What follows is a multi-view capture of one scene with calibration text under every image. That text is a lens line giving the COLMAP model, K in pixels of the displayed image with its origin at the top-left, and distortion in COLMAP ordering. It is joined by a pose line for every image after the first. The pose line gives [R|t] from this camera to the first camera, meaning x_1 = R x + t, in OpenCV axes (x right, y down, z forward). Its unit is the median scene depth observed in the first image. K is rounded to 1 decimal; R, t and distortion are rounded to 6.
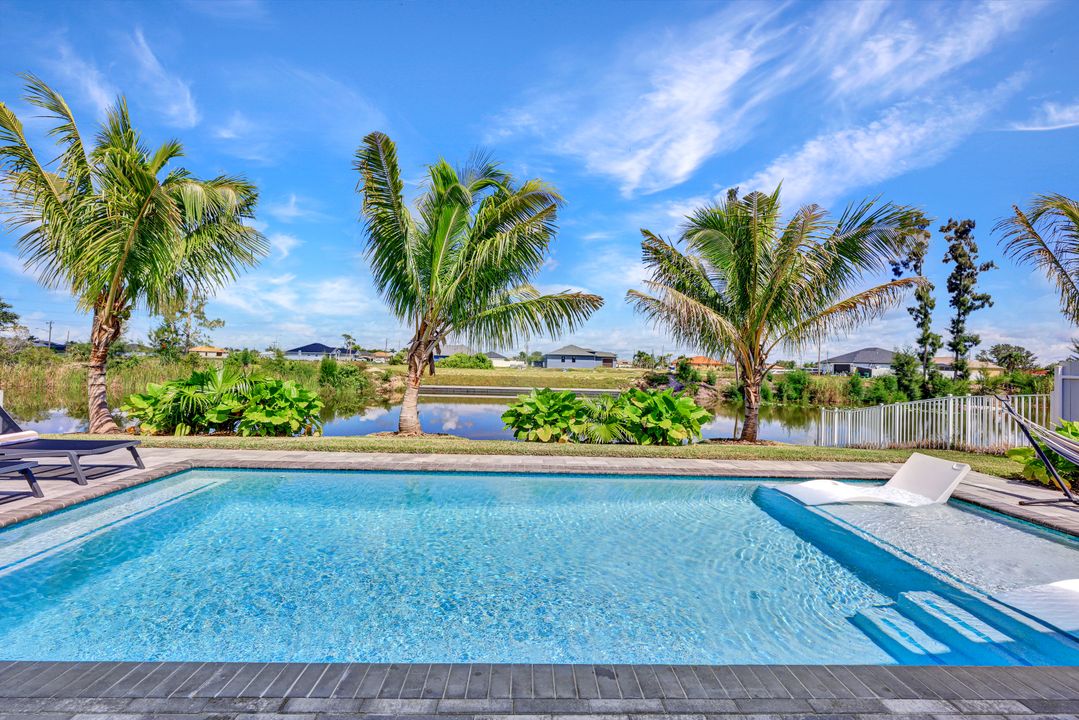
lens RADIAL K [[446.3, 0, 544.8], [0, 446.3, 368.1], [0, 0, 1]] dist [-0.000017, 0.000021]
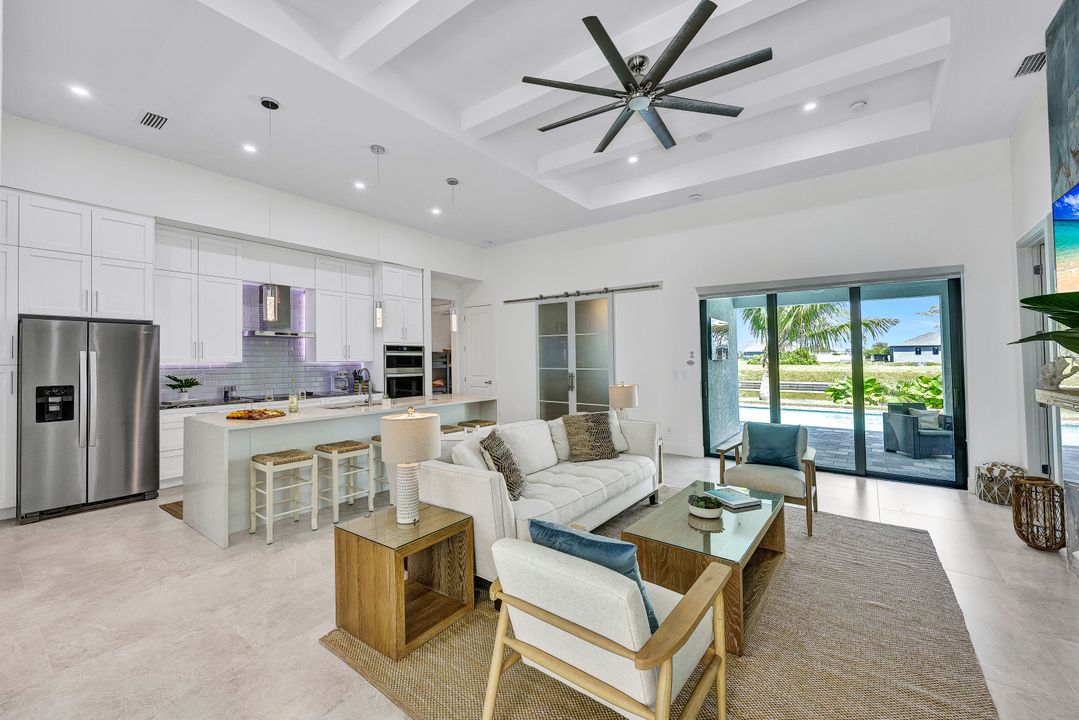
lens RADIAL K [[433.6, 0, 550.1], [0, 433.6, 352.7], [0, 0, 1]] dist [-0.000511, 0.000134]
pose [[0.784545, -0.040204, -0.618767, 0.019821], [0.020867, 0.999042, -0.038454, -0.000622], [0.619720, 0.017257, 0.784633, -0.172501]]
